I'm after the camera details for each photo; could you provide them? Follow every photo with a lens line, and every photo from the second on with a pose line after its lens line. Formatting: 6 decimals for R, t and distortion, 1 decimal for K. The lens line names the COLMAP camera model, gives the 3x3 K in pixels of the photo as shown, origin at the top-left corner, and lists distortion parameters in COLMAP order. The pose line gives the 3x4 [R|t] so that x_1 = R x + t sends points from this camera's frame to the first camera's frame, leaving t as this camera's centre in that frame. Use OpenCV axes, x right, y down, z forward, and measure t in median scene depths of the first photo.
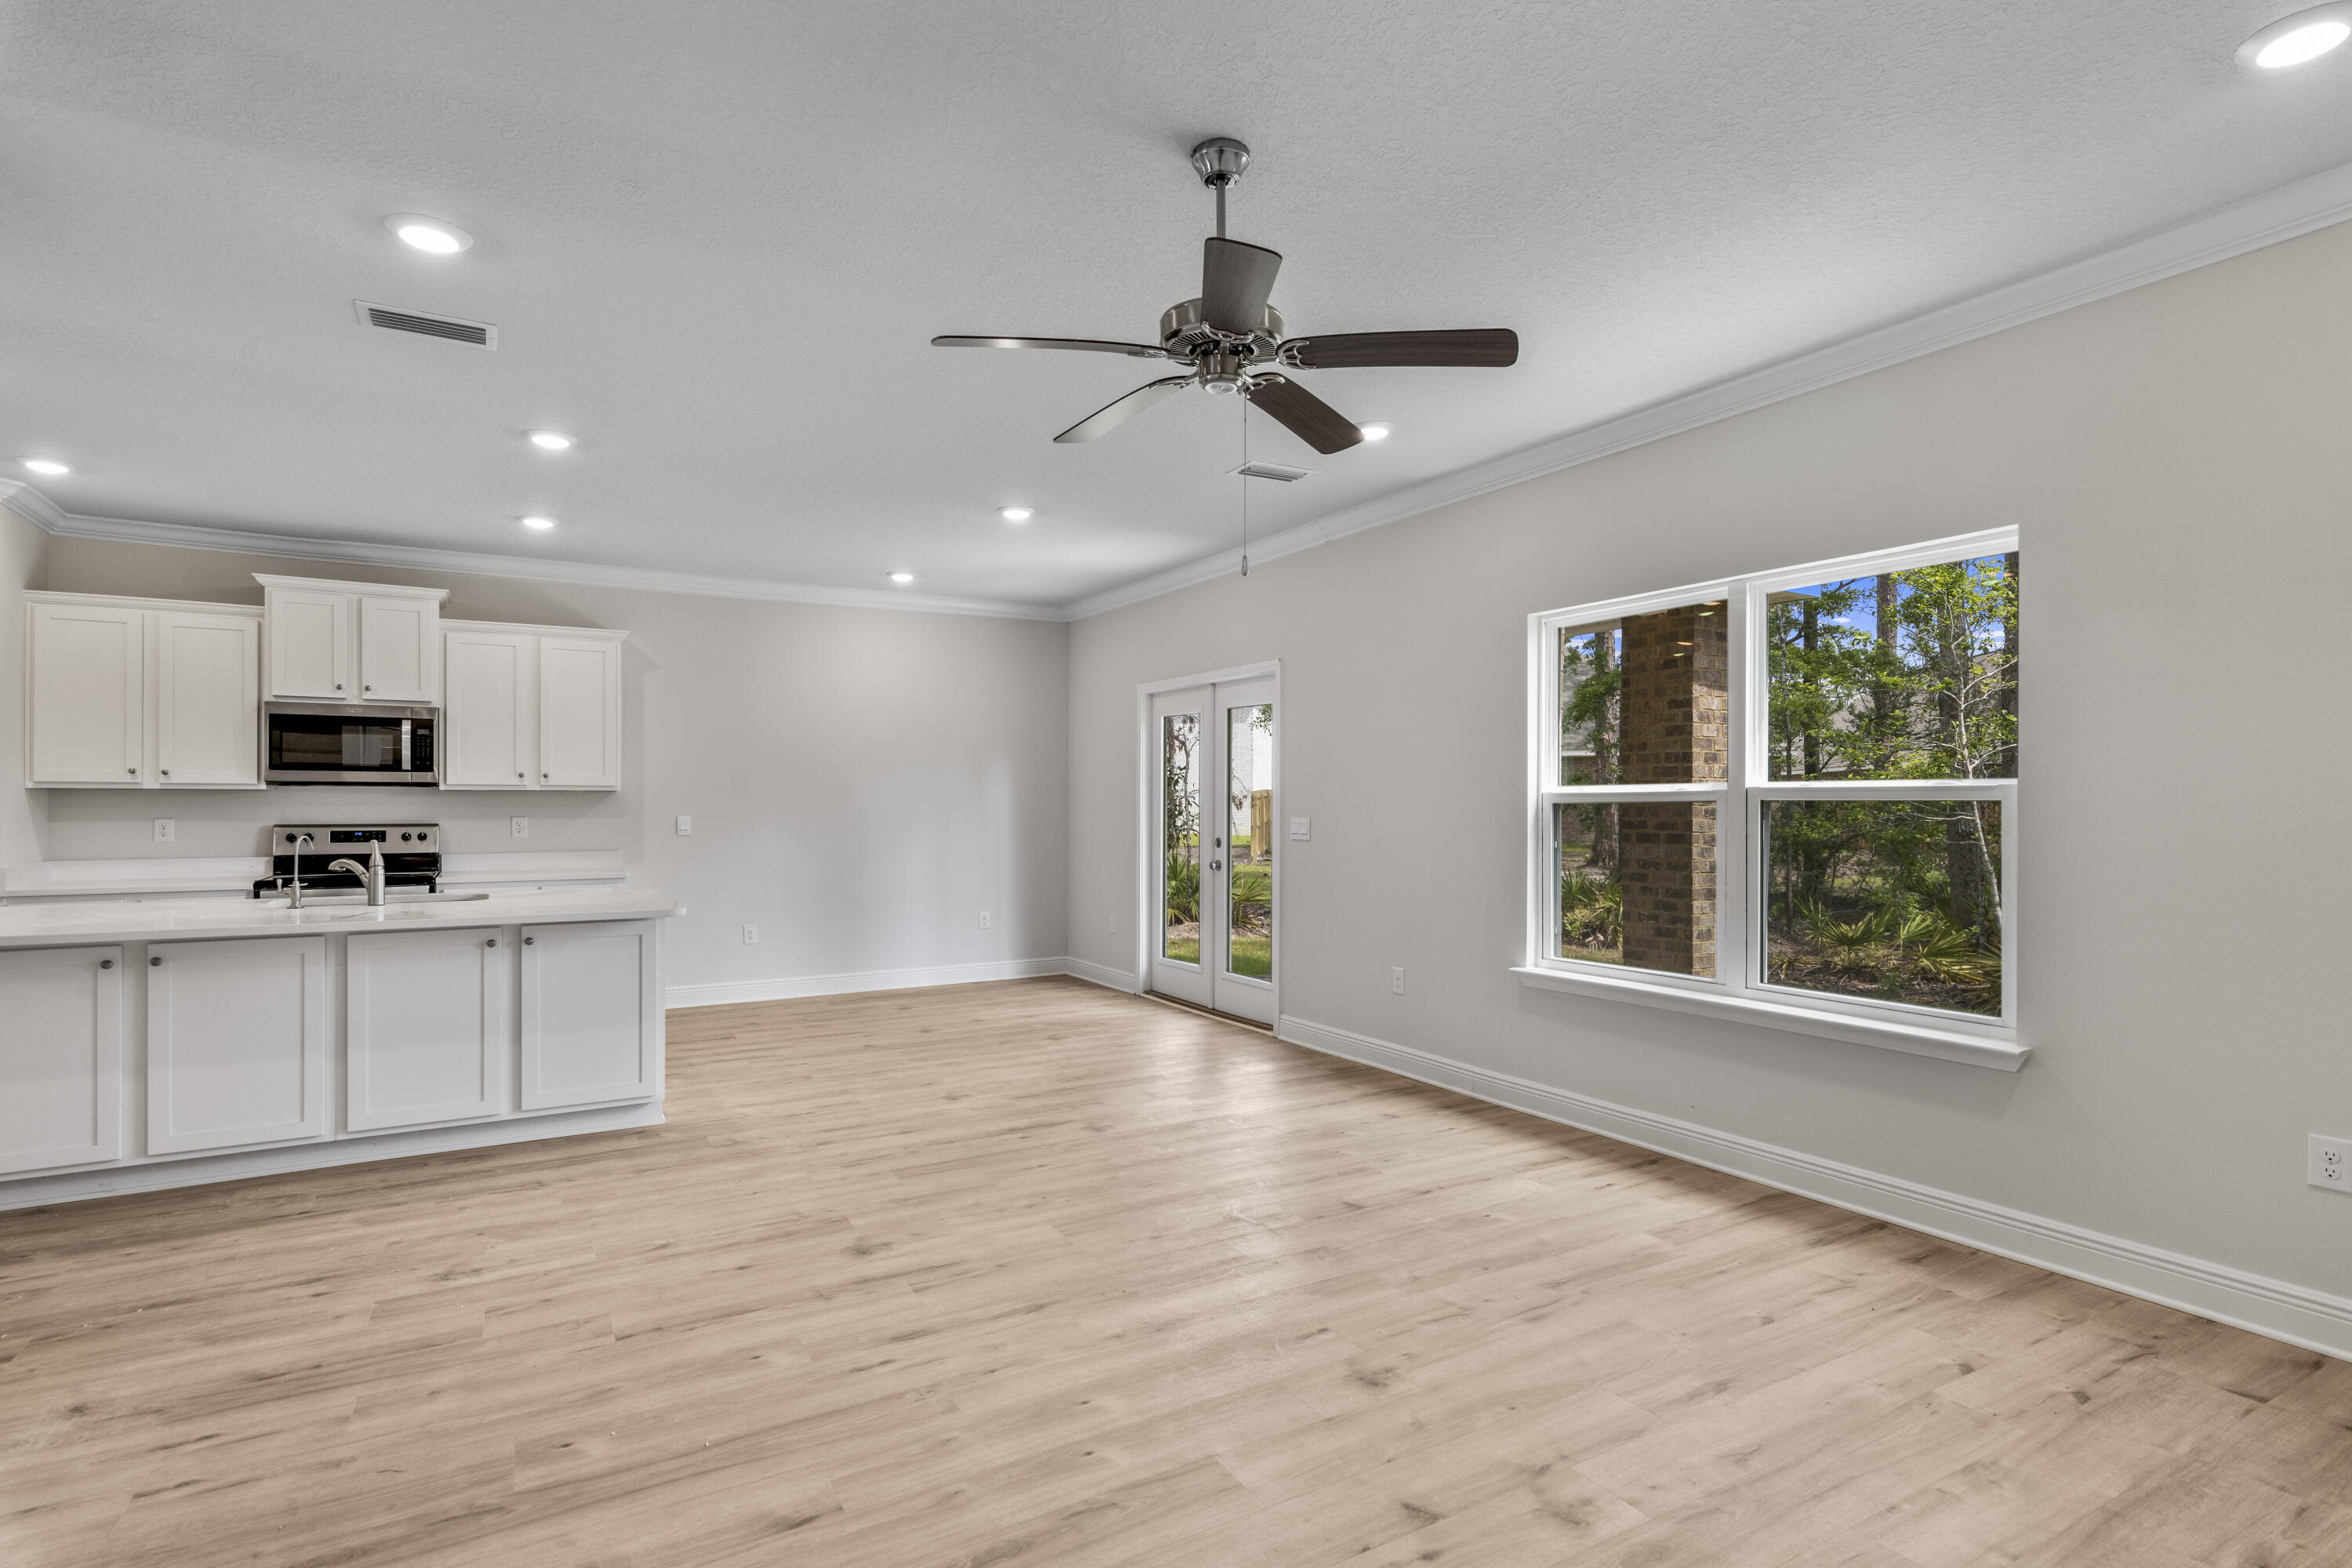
lens RADIAL K [[1156.3, 0, 1184.1], [0, 1156.3, 800.0], [0, 0, 1]] dist [0.005445, -0.001029]
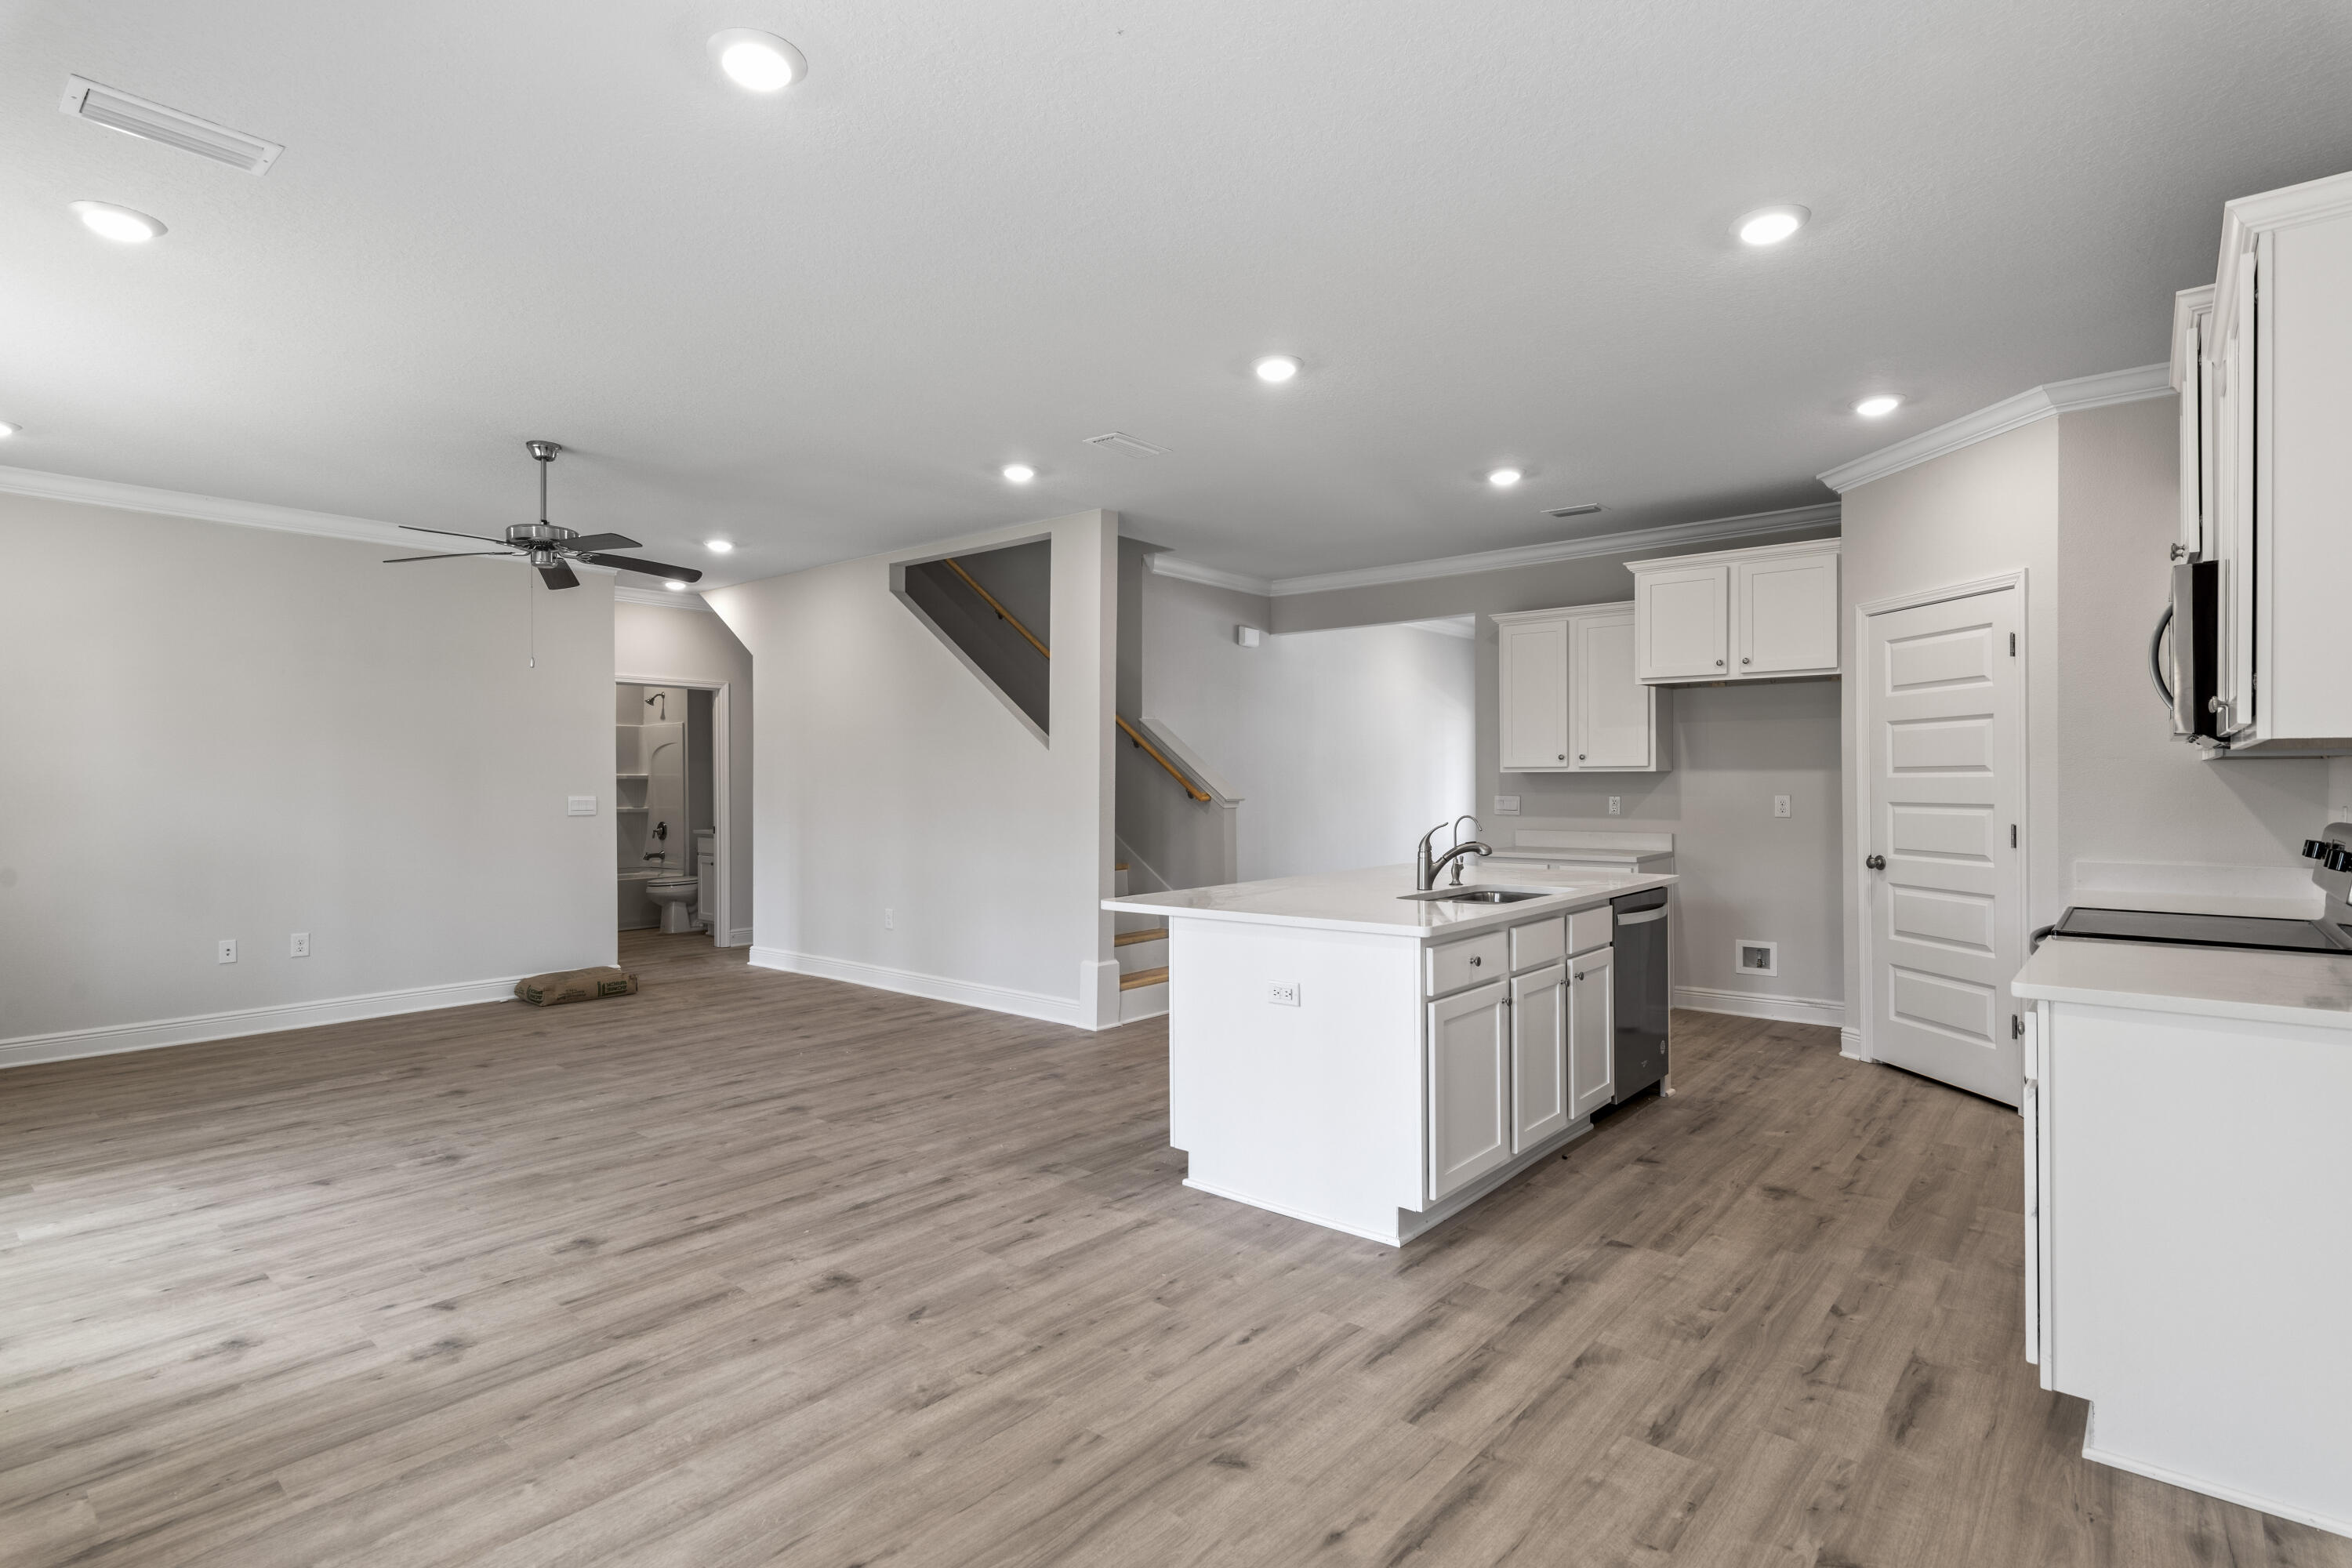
lens RADIAL K [[1156.3, 0, 1169.9], [0, 1156.3, 788.6], [0, 0, 1]] dist [0.005445, -0.001029]
pose [[-0.947137, 0.003049, -0.320815, -0.212496], [0.002679, 0.999995, 0.001593, 0.005781], [0.320818, 0.000649, -0.947141, 2.018492]]
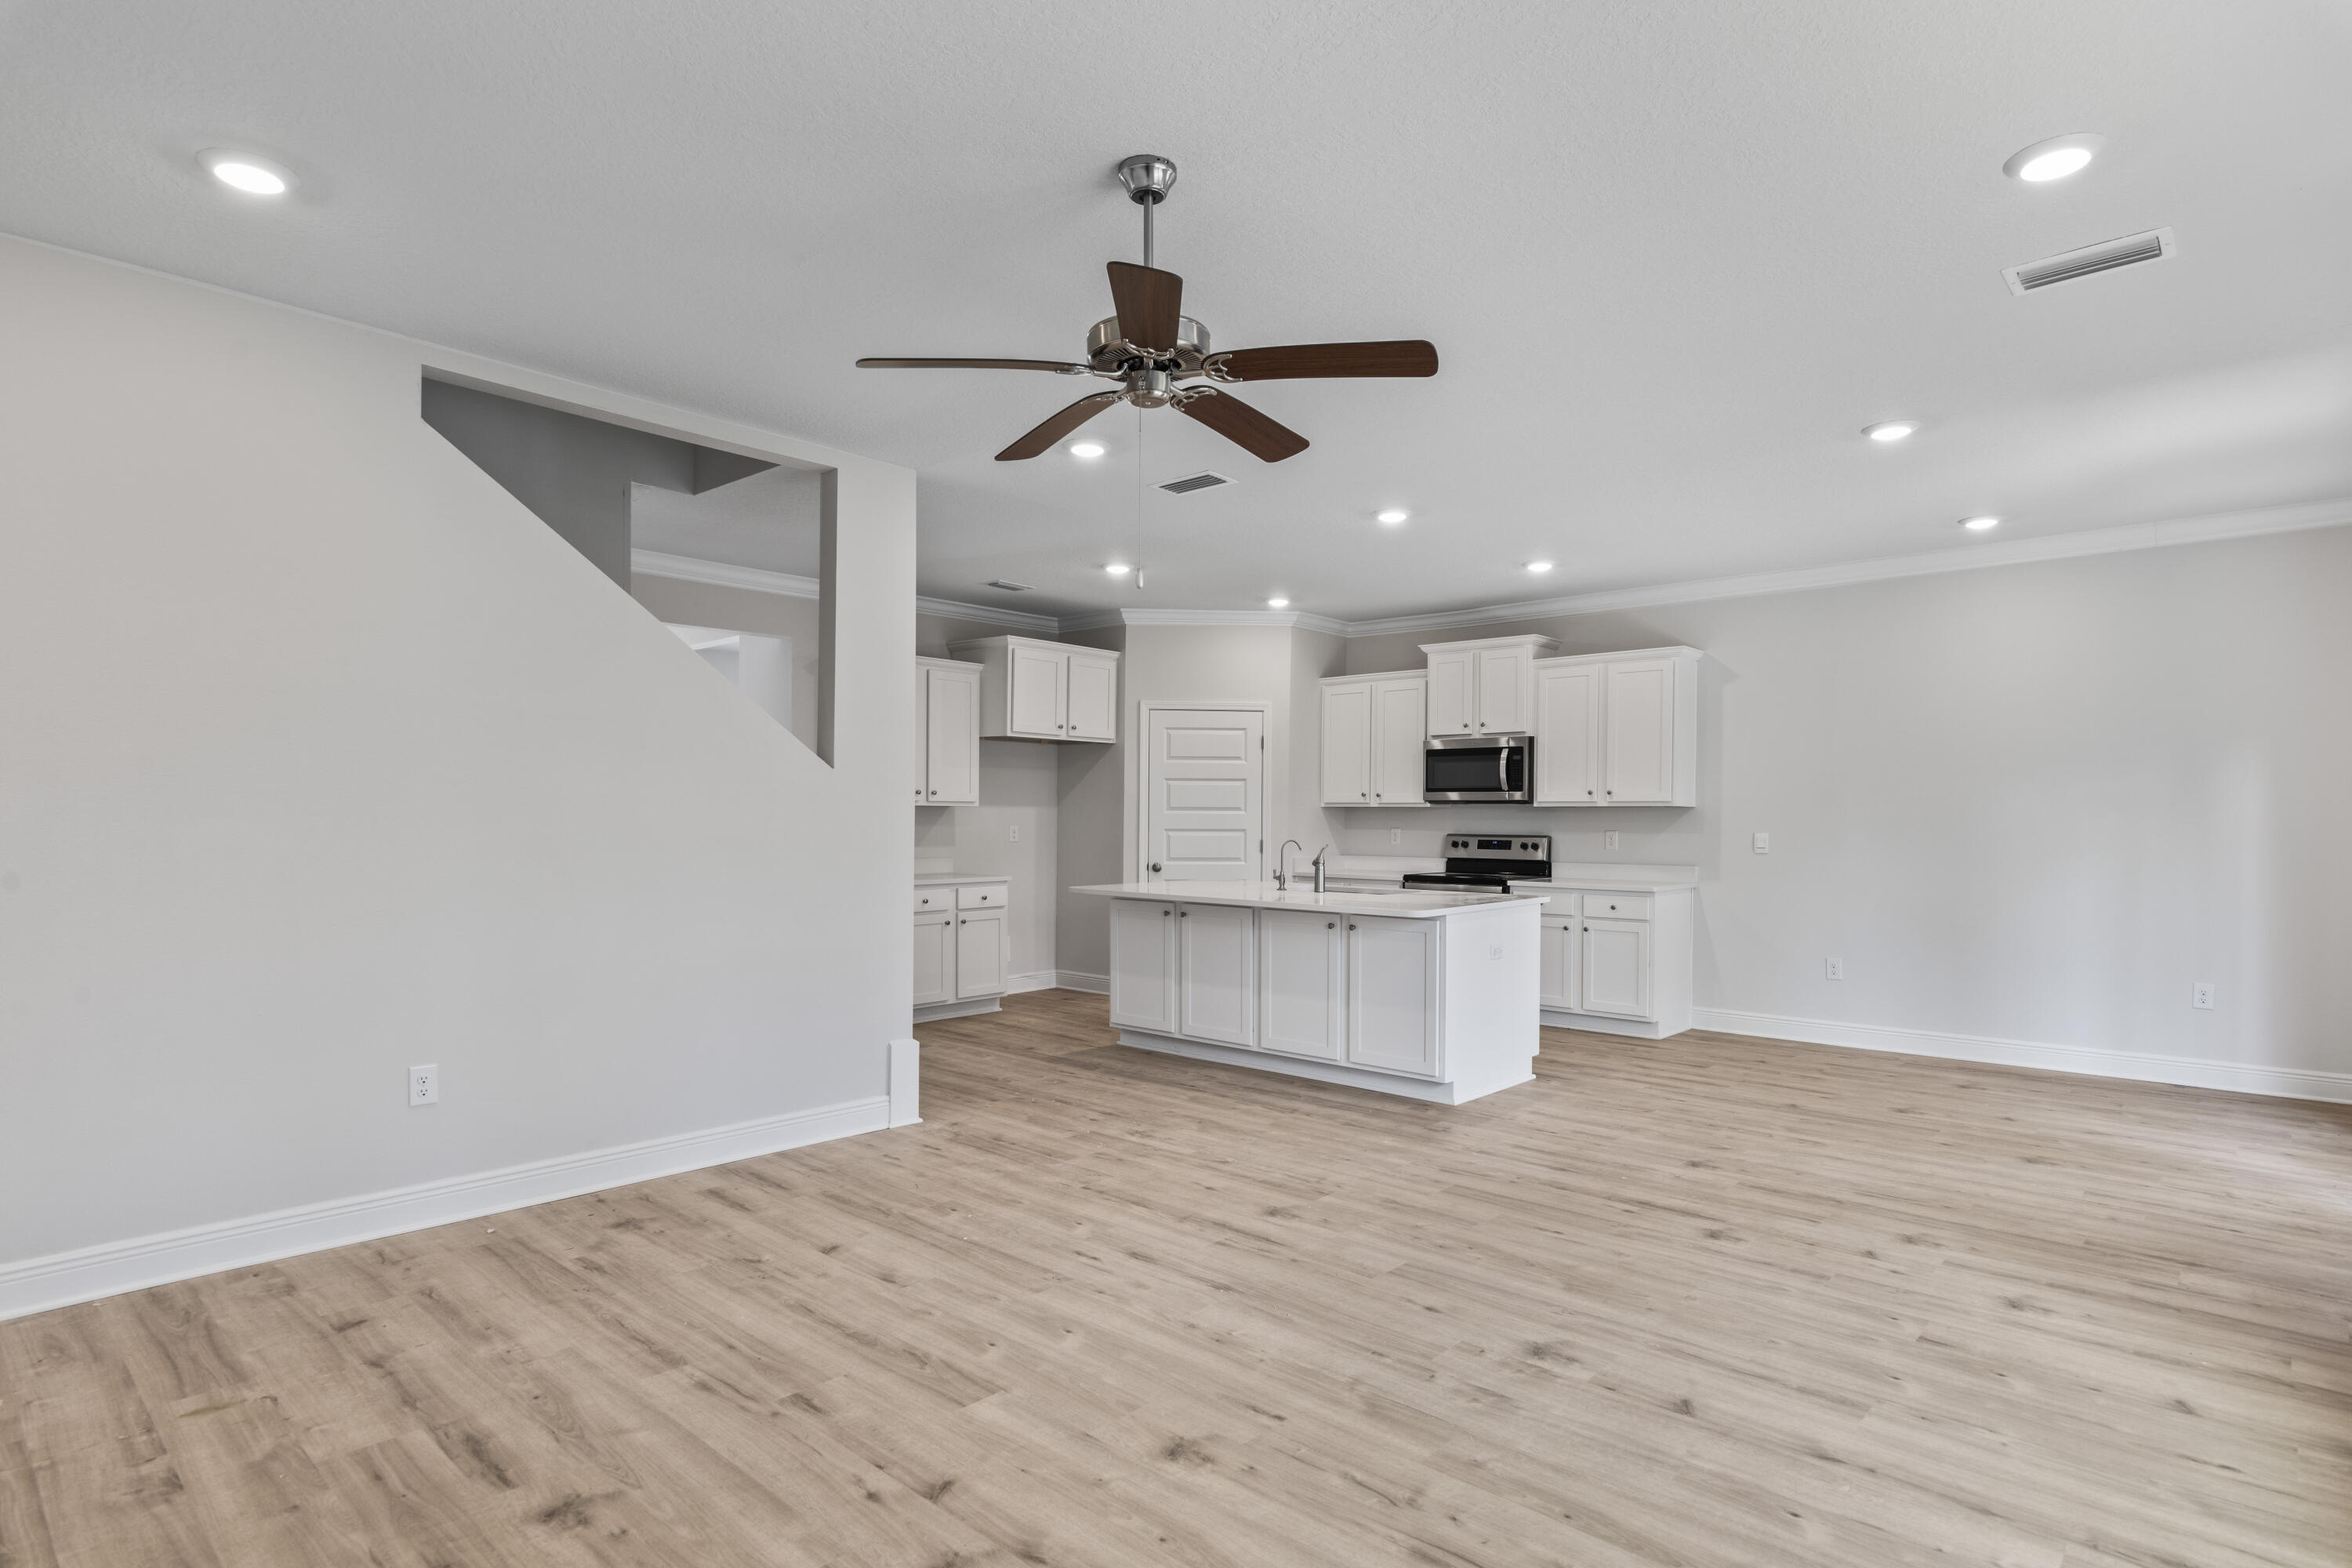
lens RADIAL K [[1225.1, 0, 1163.5], [0, 1225.1, 832.9], [0, 0, 1]] dist [0.001817, -0.000965]
pose [[0.283969, 0.014282, -0.958727, 0.688230], [-0.001678, 0.999895, 0.014398, 0.001260], [0.958832, -0.002479, 0.283963, 0.459225]]
